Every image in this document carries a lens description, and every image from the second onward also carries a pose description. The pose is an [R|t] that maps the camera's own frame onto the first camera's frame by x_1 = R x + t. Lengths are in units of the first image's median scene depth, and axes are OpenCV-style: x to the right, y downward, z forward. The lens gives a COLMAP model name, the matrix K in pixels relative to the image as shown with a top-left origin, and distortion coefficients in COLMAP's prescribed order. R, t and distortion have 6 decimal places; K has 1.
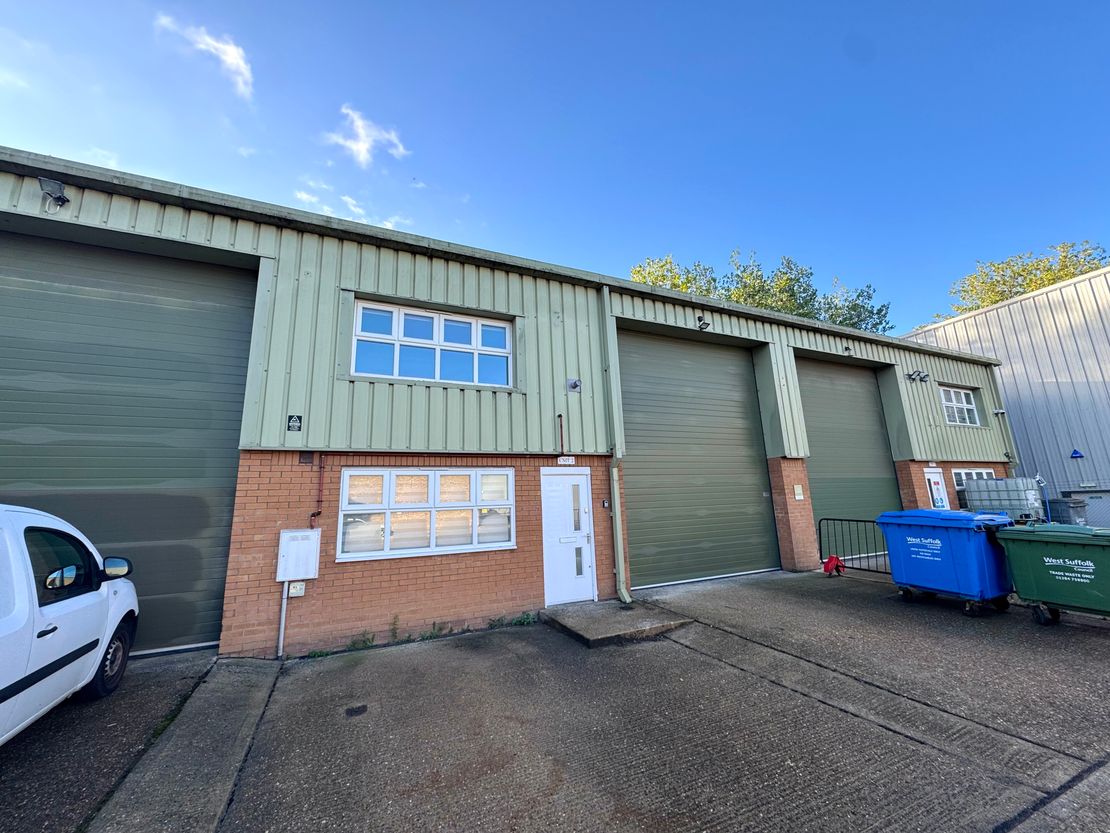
lens RADIAL K [[446.3, 0, 556.0], [0, 446.3, 410.7], [0, 0, 1]] dist [-0.000120, 0.000011]
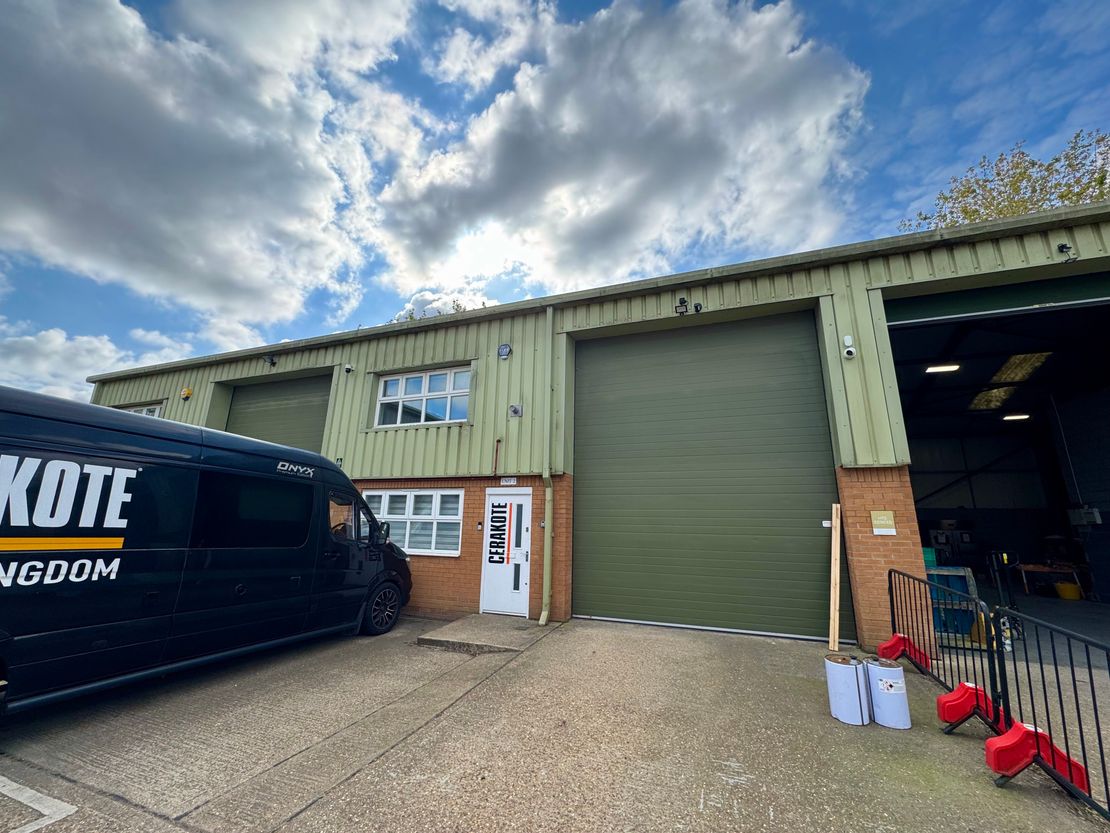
lens RADIAL K [[442.3, 0, 555.0], [0, 442.3, 416.5], [0, 0, 1]] dist [0.001343, 0.000112]
pose [[0.695585, -0.124245, -0.707619, 0.894306], [0.105271, 0.991928, -0.070684, 0.043751], [0.710689, -0.025325, 0.703050, 0.334569]]
